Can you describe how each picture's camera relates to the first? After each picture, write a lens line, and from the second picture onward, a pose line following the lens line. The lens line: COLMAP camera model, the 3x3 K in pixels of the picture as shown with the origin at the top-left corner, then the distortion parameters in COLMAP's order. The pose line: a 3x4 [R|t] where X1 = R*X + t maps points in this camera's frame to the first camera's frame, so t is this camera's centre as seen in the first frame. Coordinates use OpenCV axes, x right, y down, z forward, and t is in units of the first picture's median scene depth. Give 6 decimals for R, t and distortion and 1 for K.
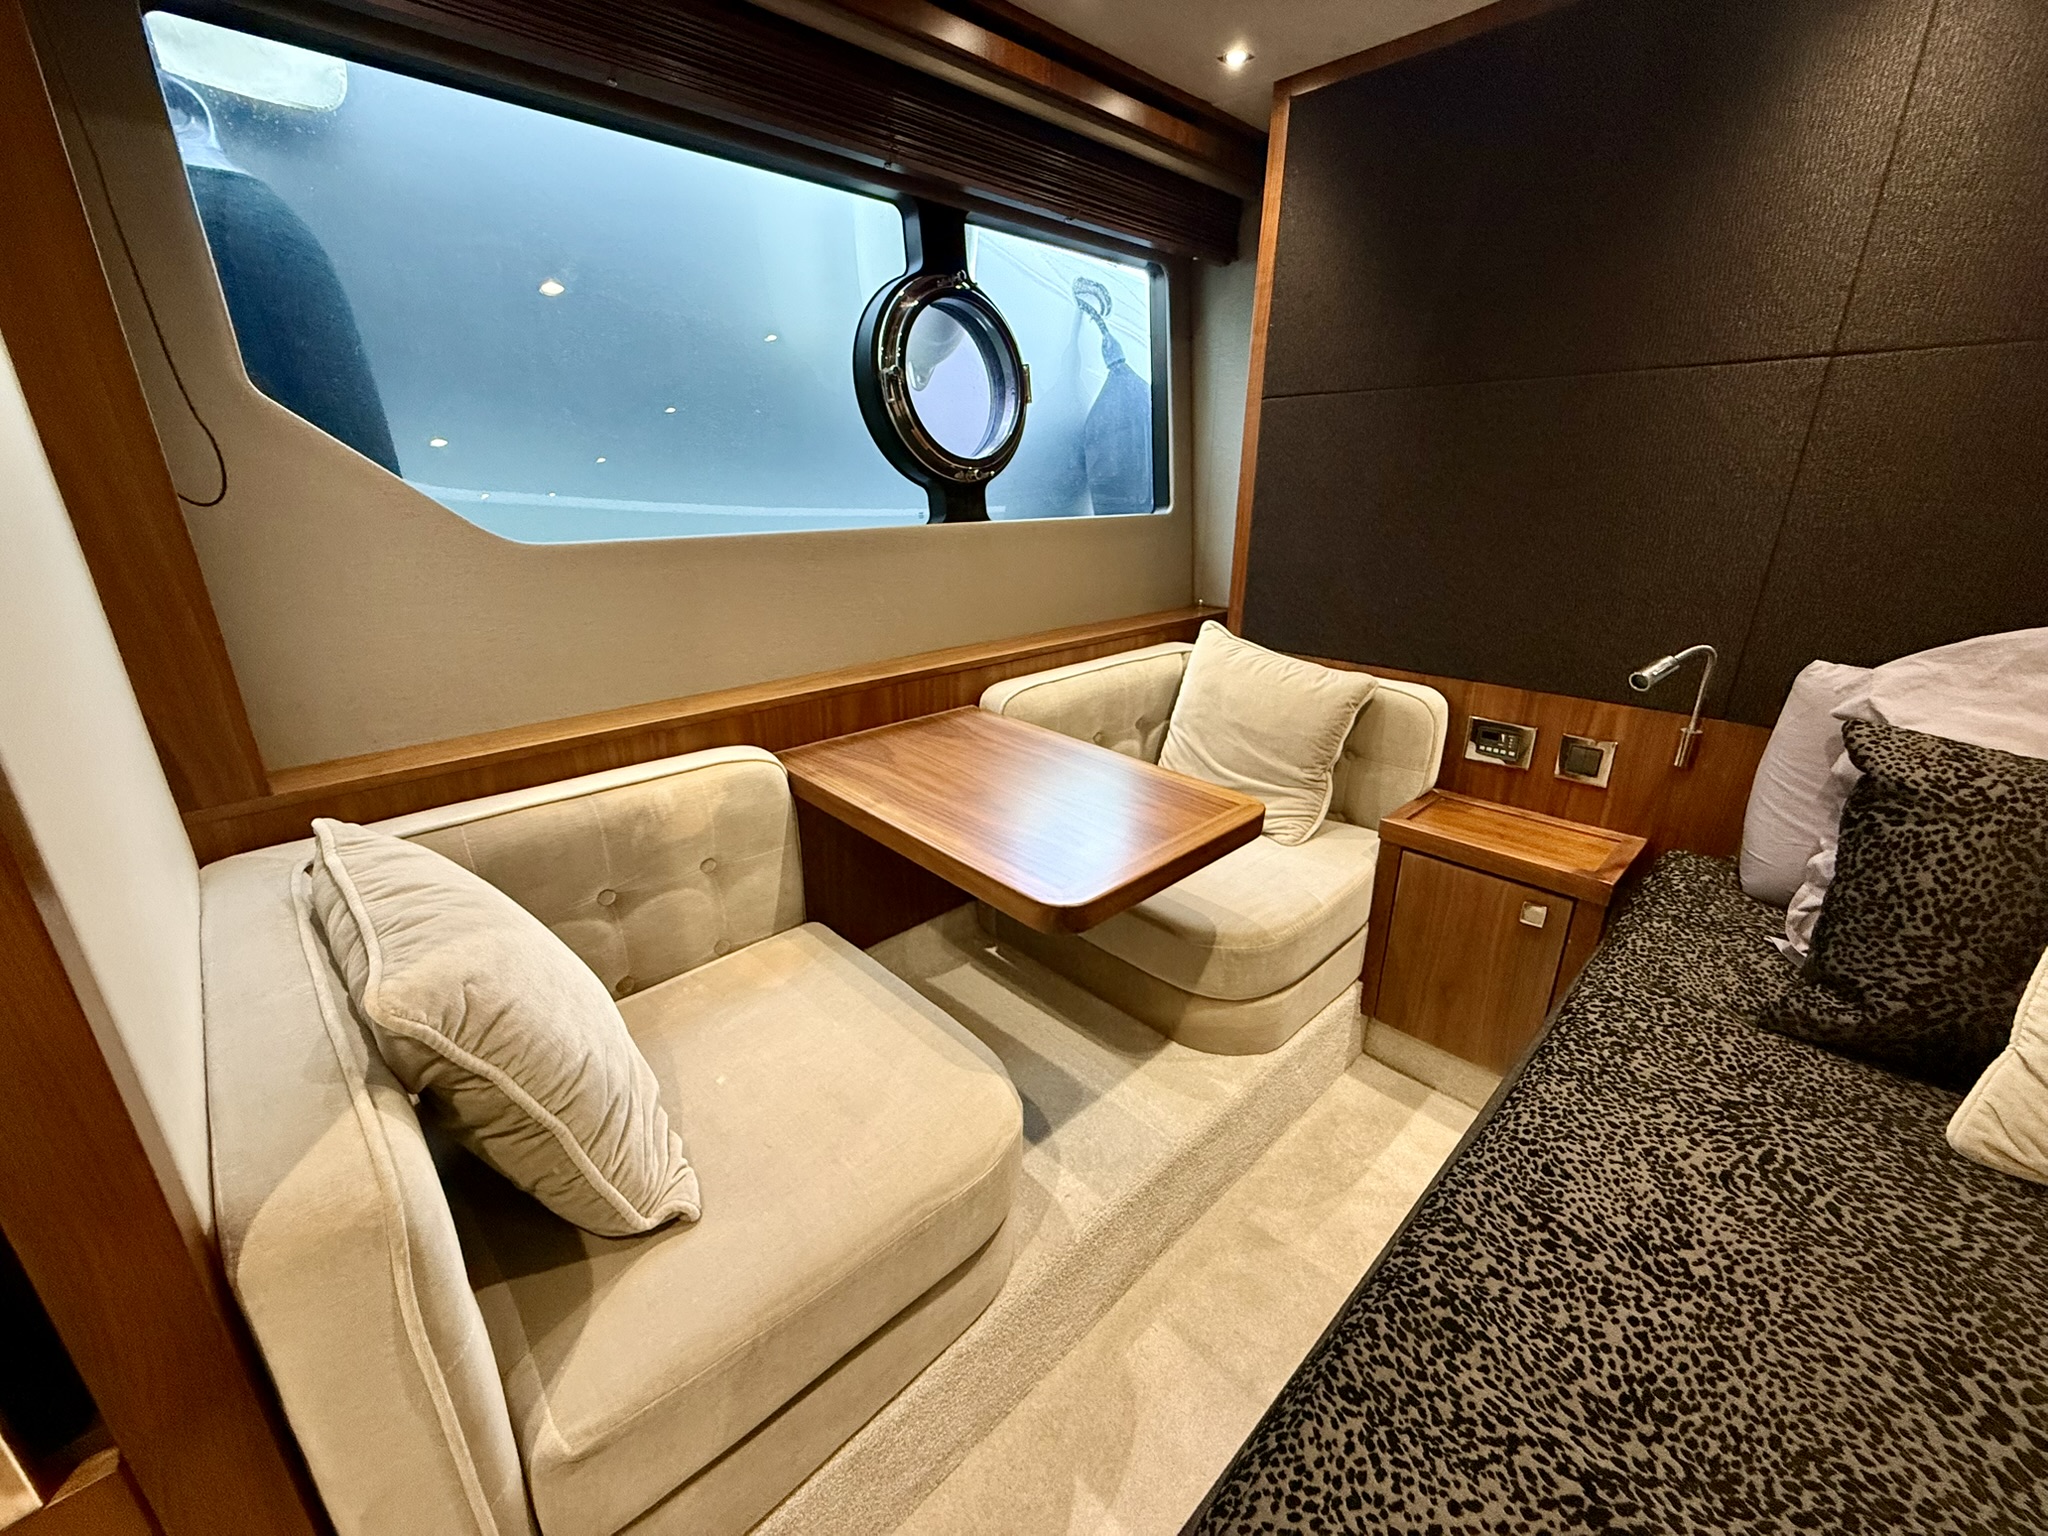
lens RADIAL K [[817.3, 0, 1016.8], [0, 817.3, 771.7], [0, 0, 1]] dist [0.001562, -0.000050]
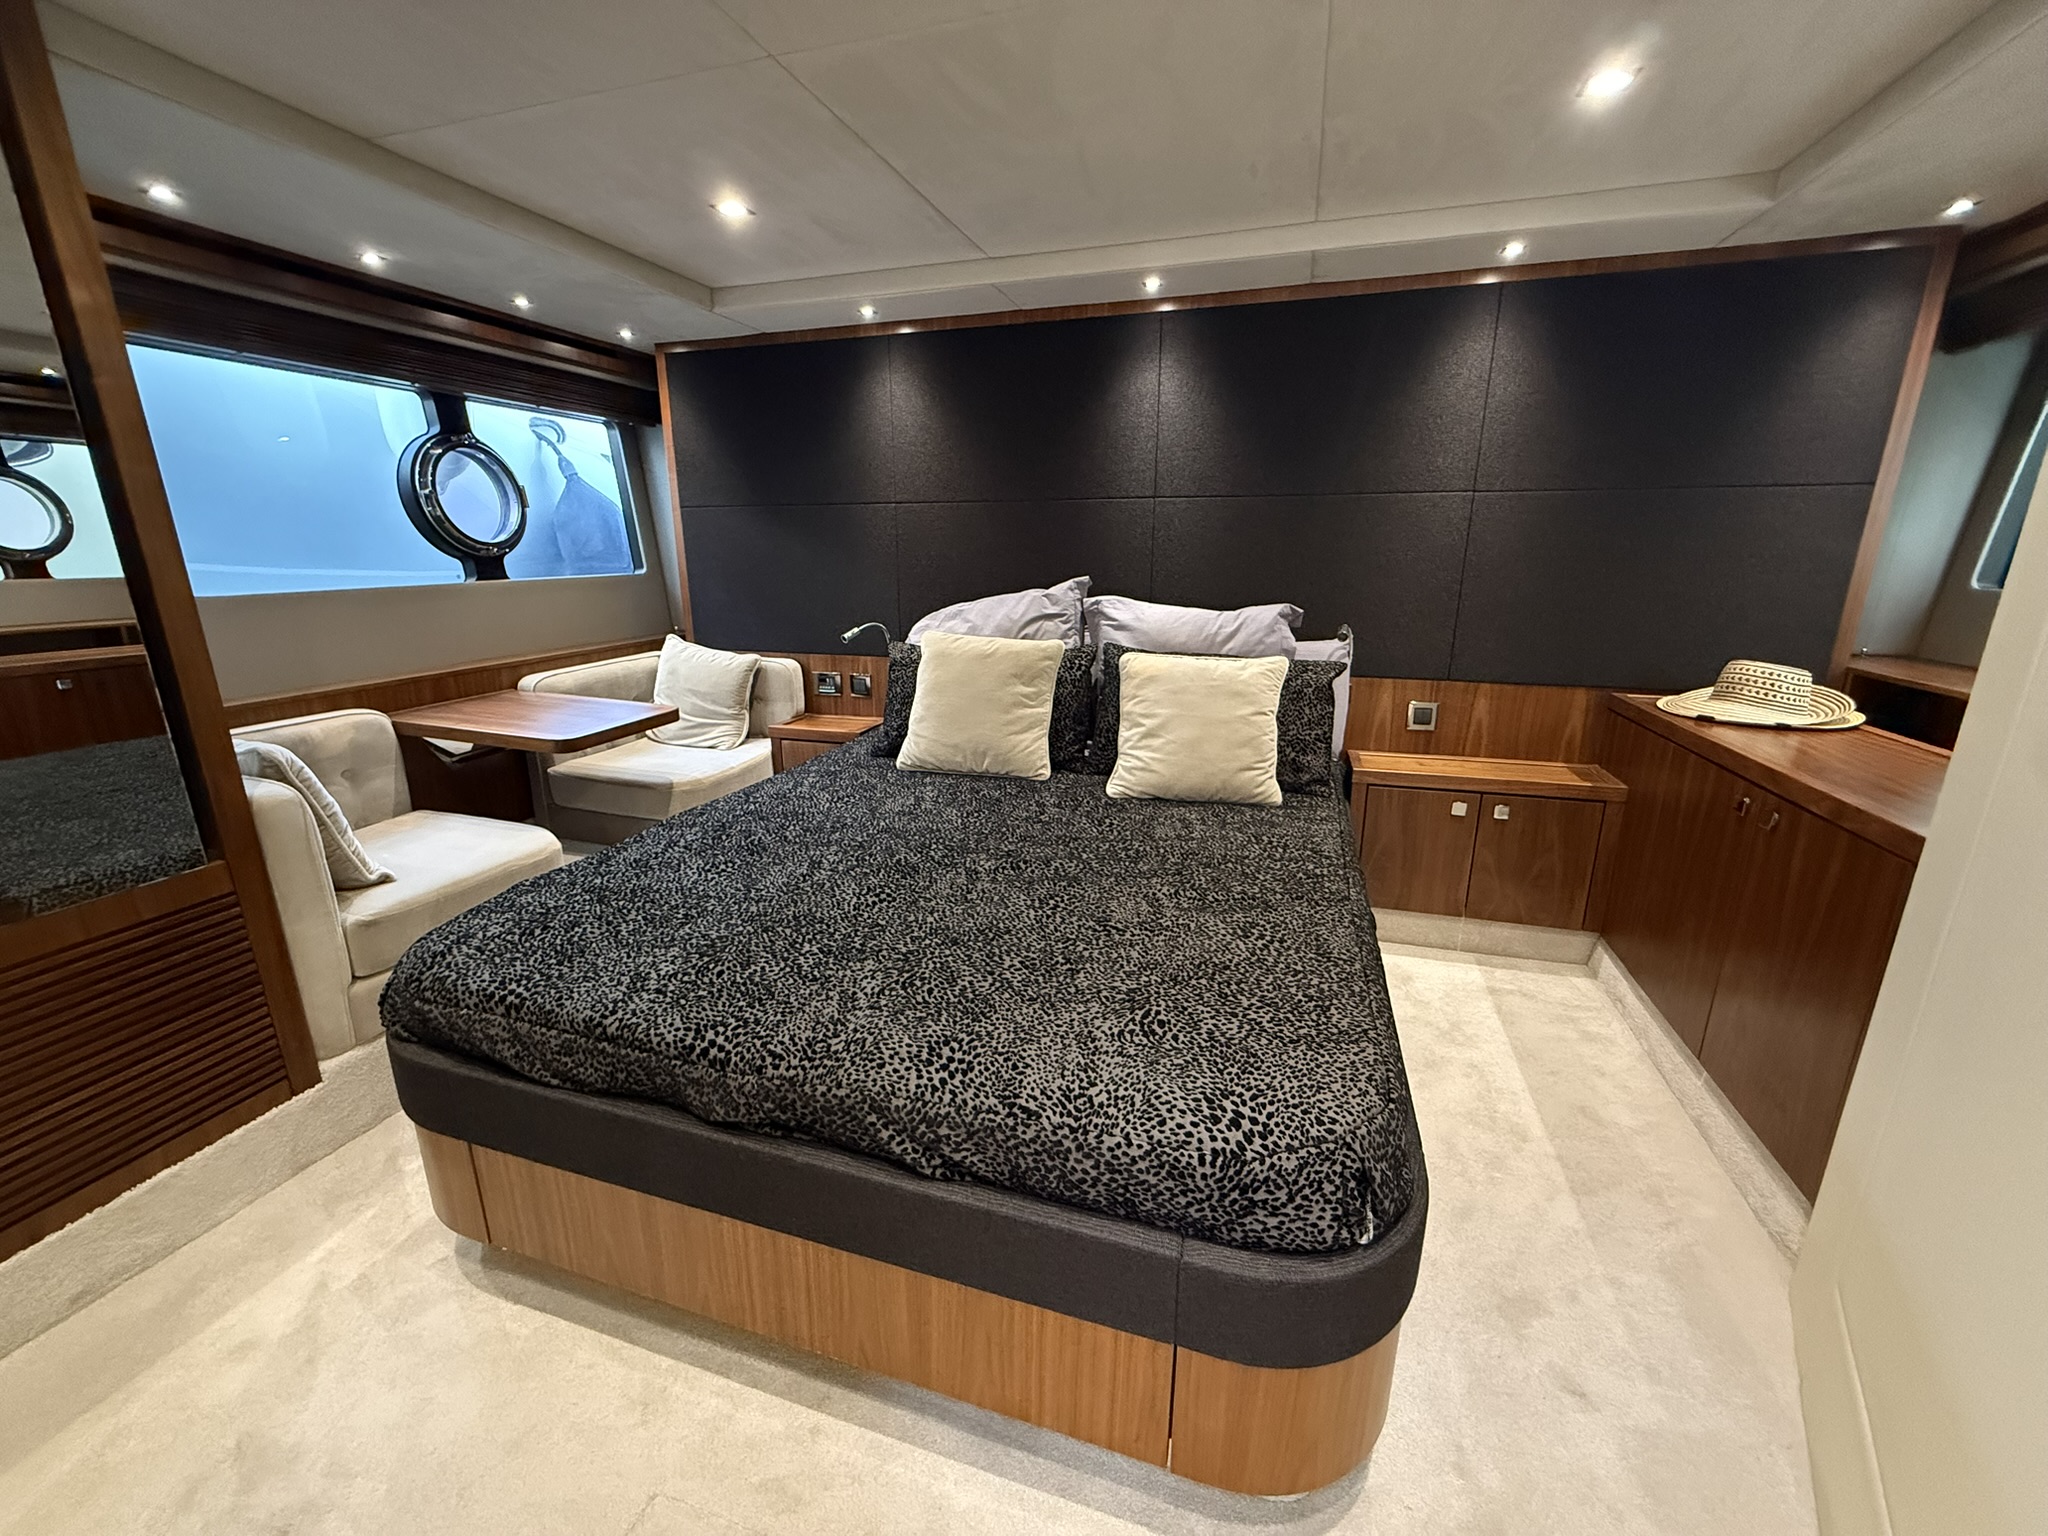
lens RADIAL K [[817.3, 0, 1016.8], [0, 817.3, 771.7], [0, 0, 1]] dist [0.001562, -0.000050]
pose [[0.878128, -0.129401, 0.460593, 0.058269], [0.161457, 0.986402, -0.030696, 0.306598], [-0.450358, 0.101321, 0.887080, -0.924438]]
